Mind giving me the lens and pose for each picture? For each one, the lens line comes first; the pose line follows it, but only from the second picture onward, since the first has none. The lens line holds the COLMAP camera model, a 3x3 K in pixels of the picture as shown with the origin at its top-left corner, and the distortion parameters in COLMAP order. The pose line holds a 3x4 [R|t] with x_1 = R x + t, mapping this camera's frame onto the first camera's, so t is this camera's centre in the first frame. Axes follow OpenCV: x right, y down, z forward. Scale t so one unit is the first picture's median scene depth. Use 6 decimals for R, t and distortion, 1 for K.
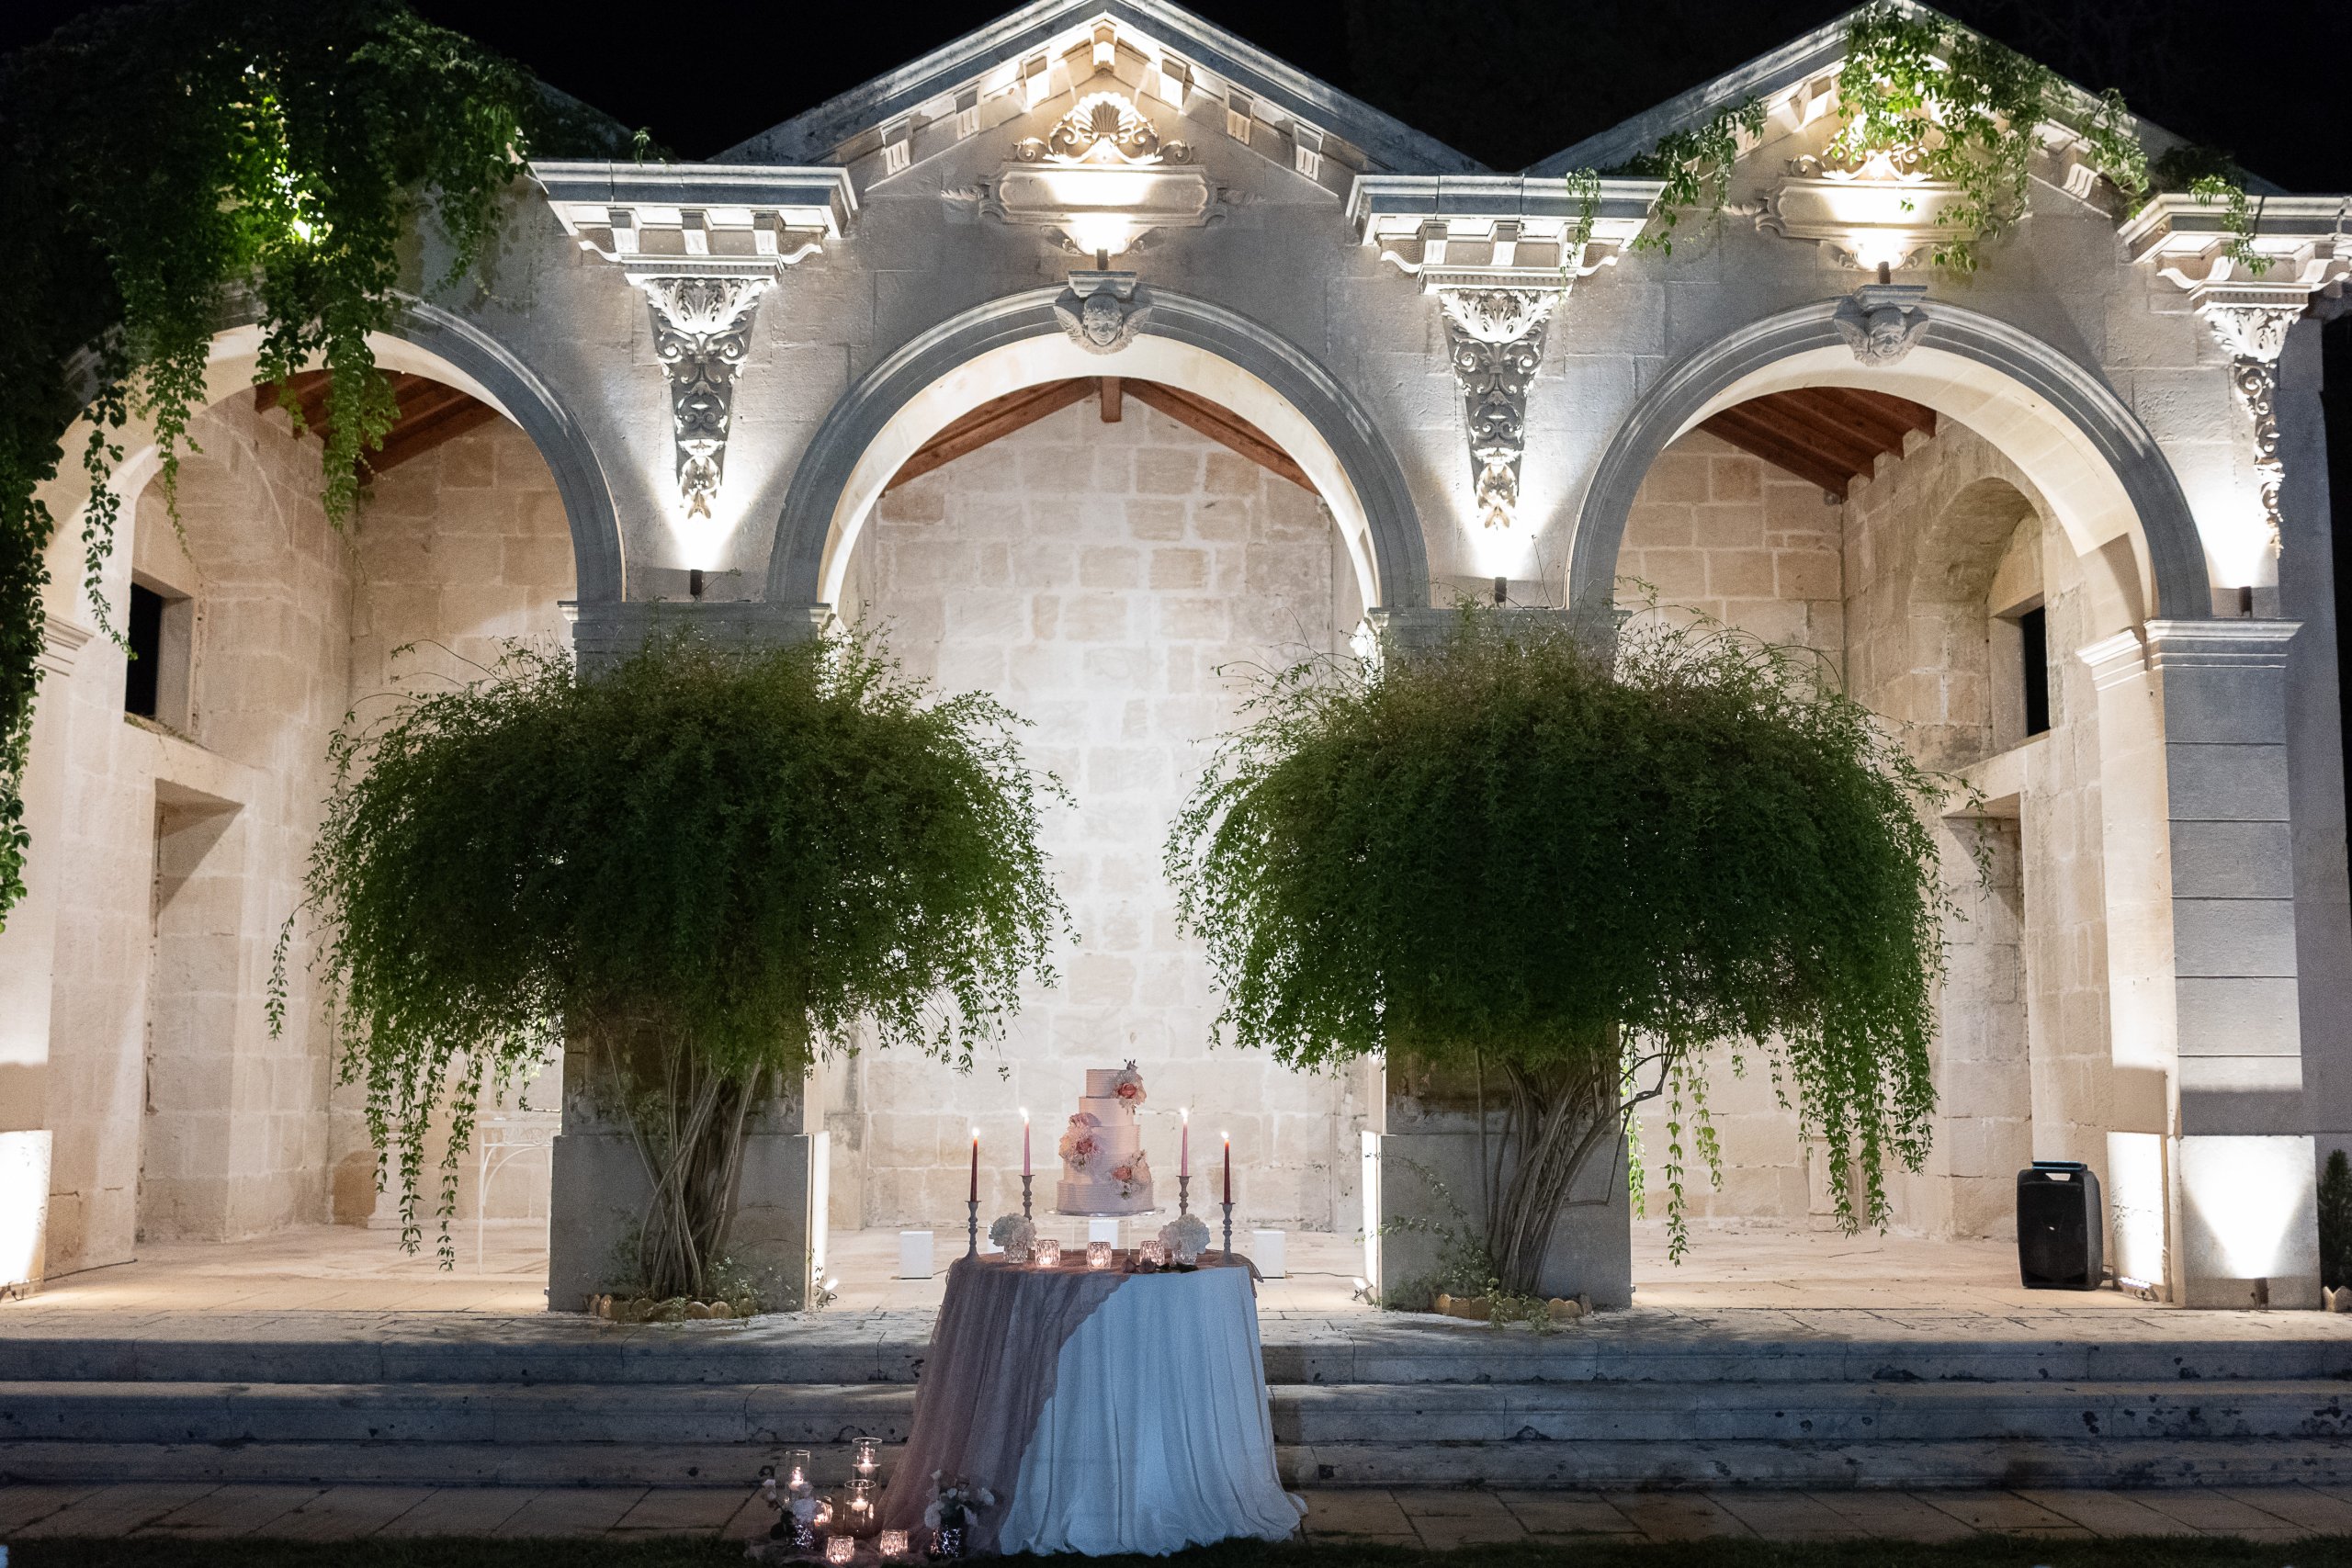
lens RADIAL K [[2601.6, 0, 1176.0], [0, 2601.6, 784.0], [0, 0, 1]] dist [-0.001470, 0.006484]
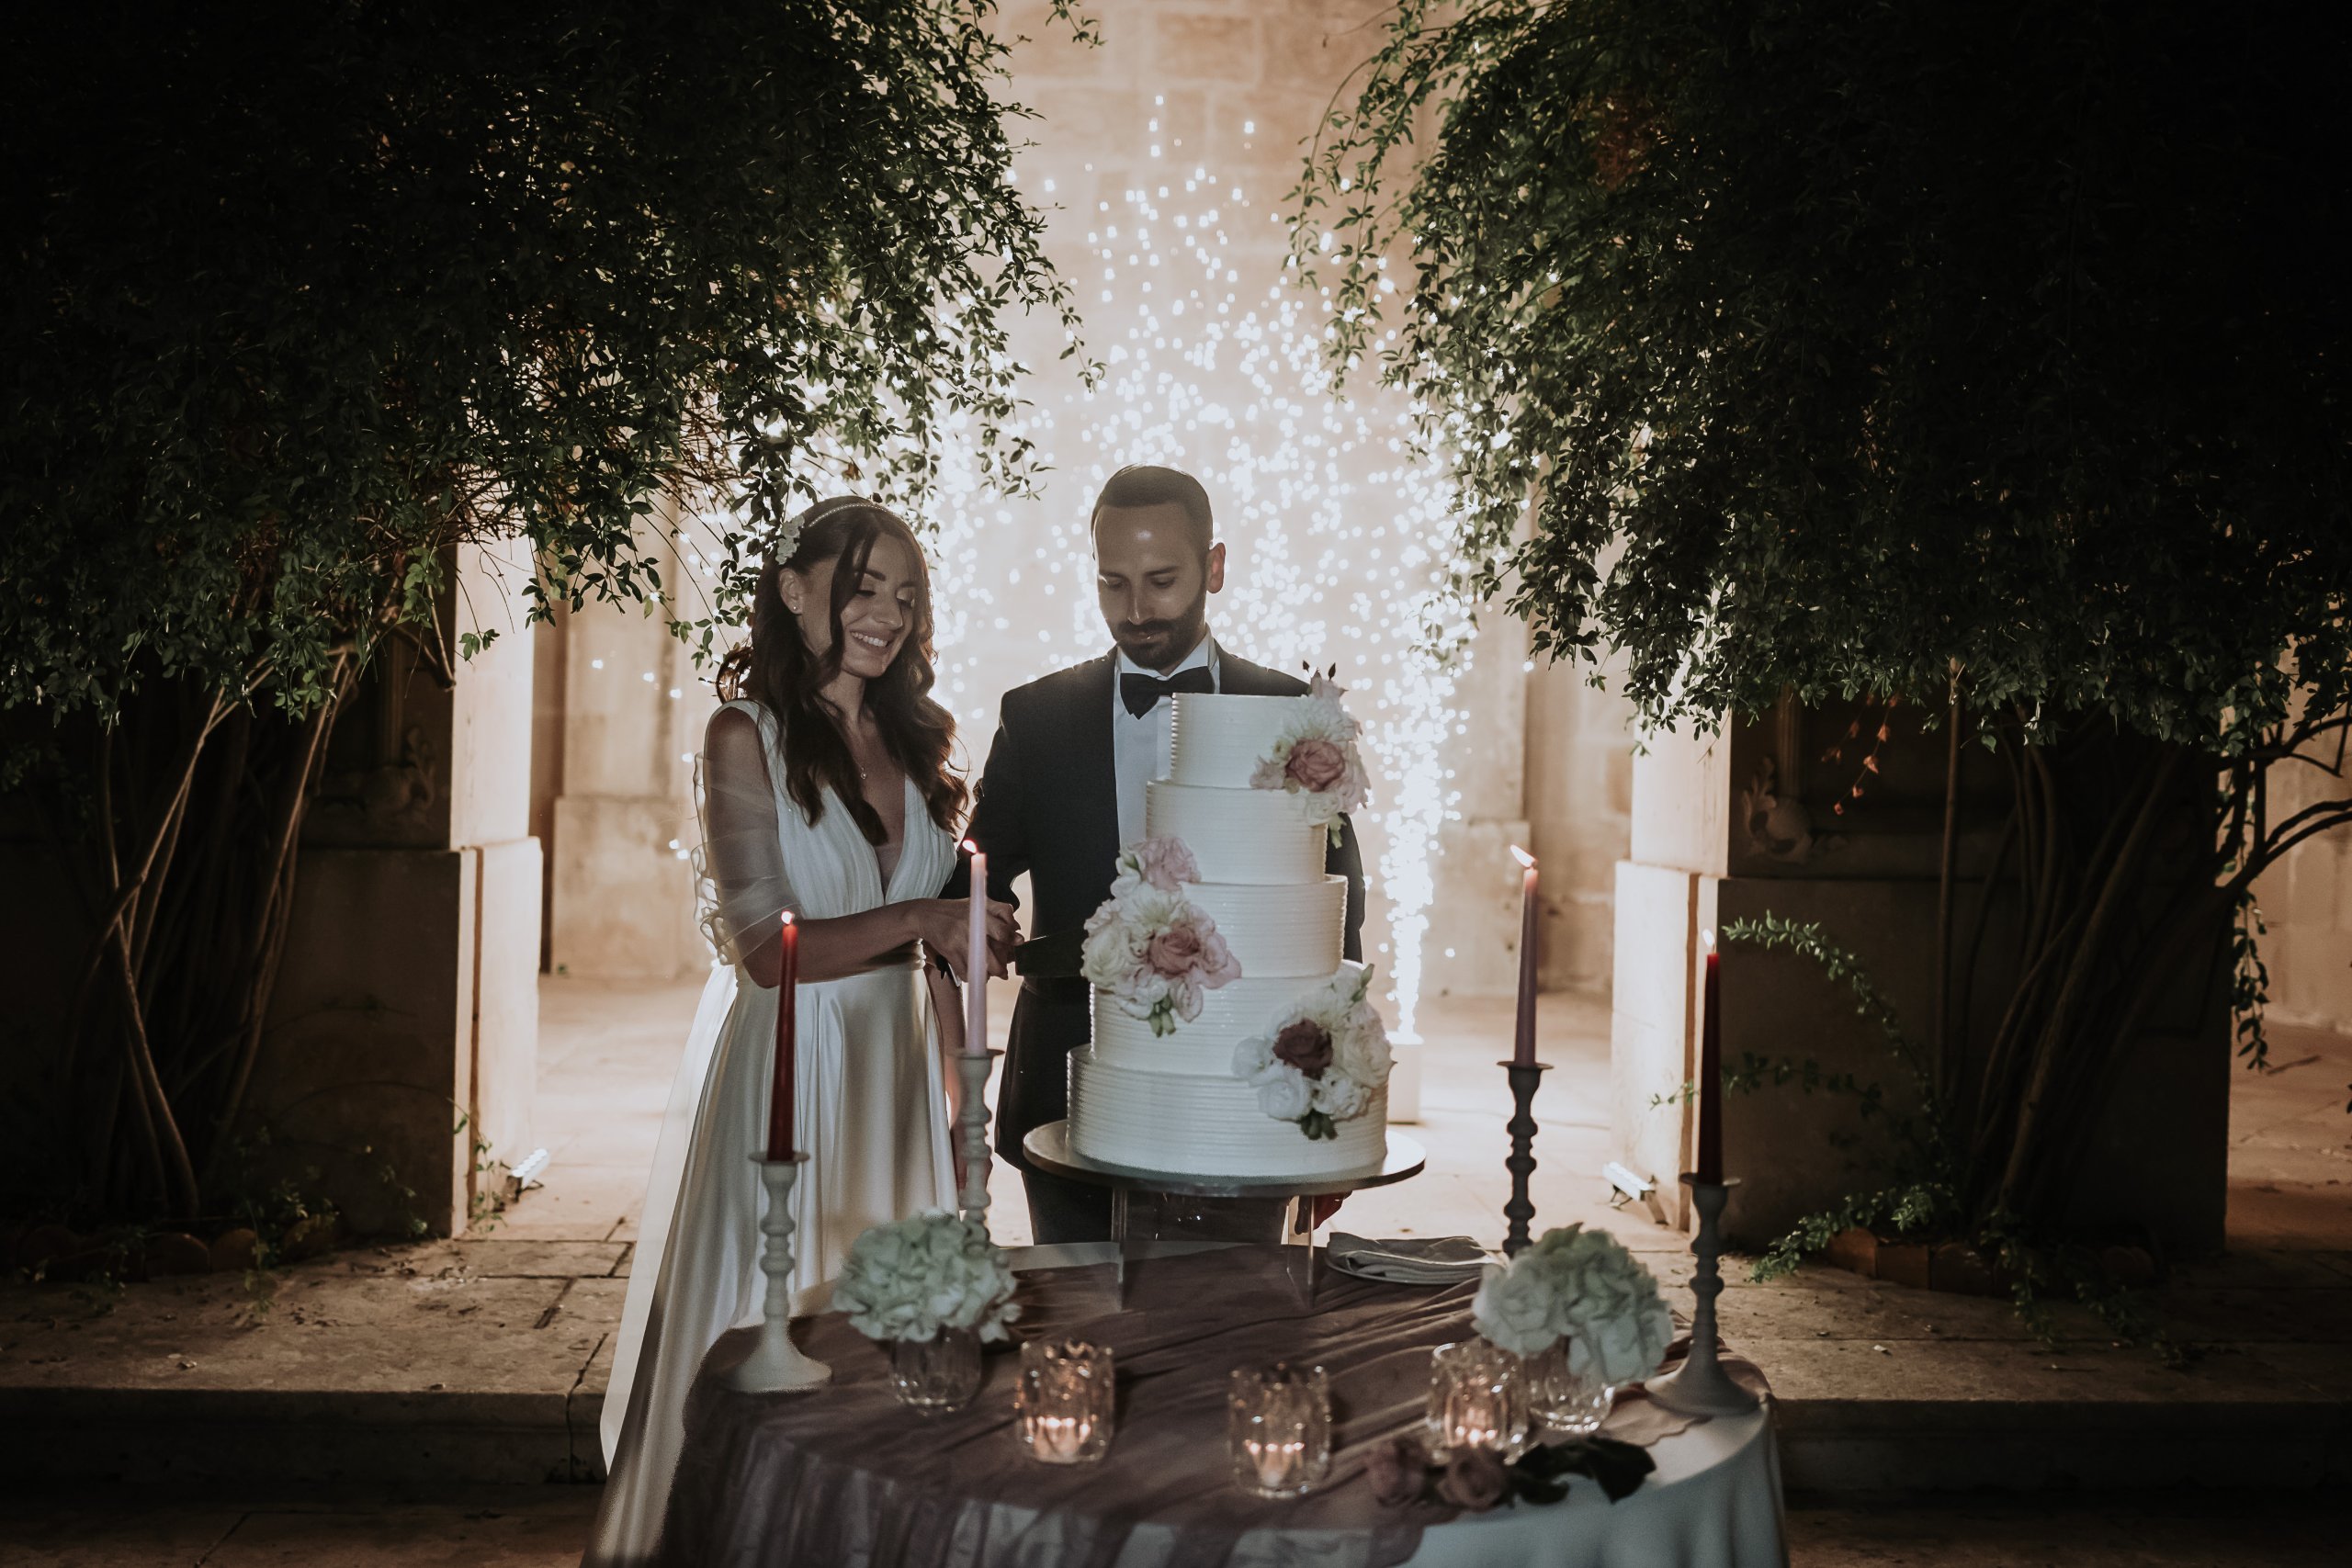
lens RADIAL K [[2309.9, 0, 1172.0], [0, 2309.9, 840.1], [0, 0, 1]] dist [0.001535, -0.002862]
pose [[0.998453, 0.022554, 0.050820, -0.040908], [-0.029617, 0.989307, 0.142810, 0.075837], [-0.047056, -0.144094, 0.988445, 0.628335]]
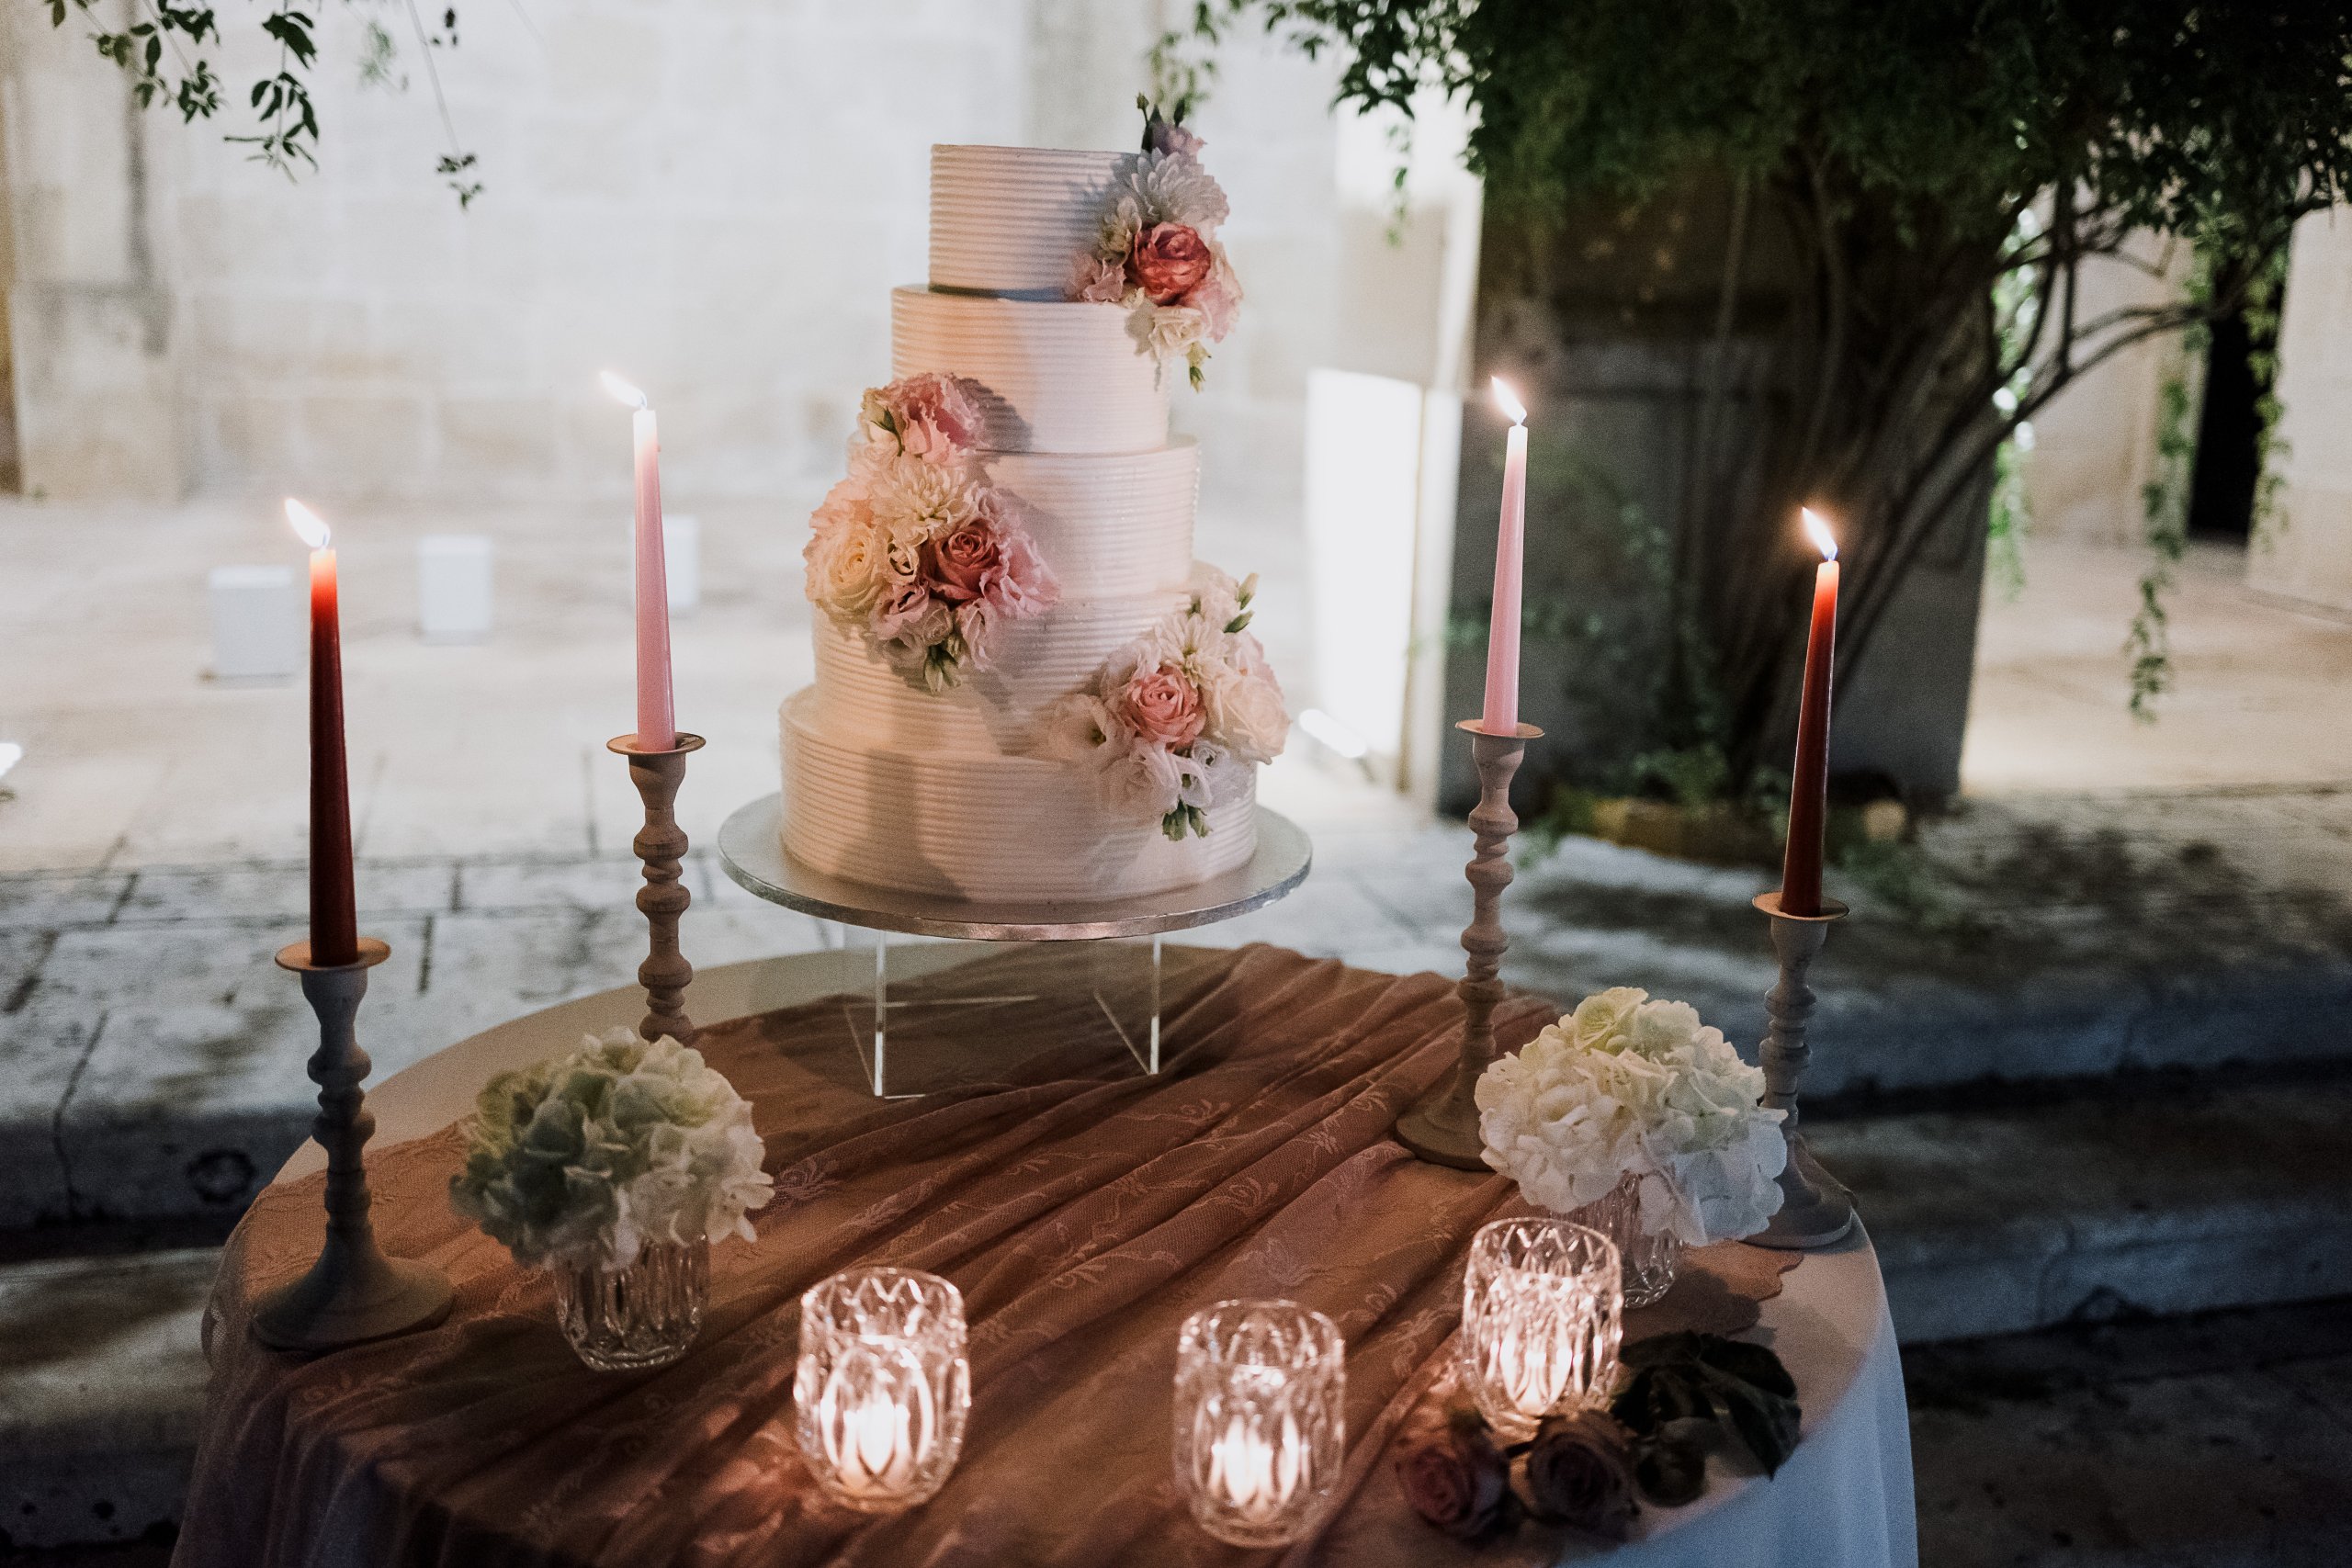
lens RADIAL K [[2225.8, 0, 1176.0], [0, 2225.8, 784.0], [0, 0, 1]] dist [-0.013099, -0.014837]
pose [[0.967462, -0.028837, 0.251368, -0.050969], [-0.058013, 0.941734, 0.331318, 0.084791], [-0.246276, -0.335120, 0.909419, 0.713438]]
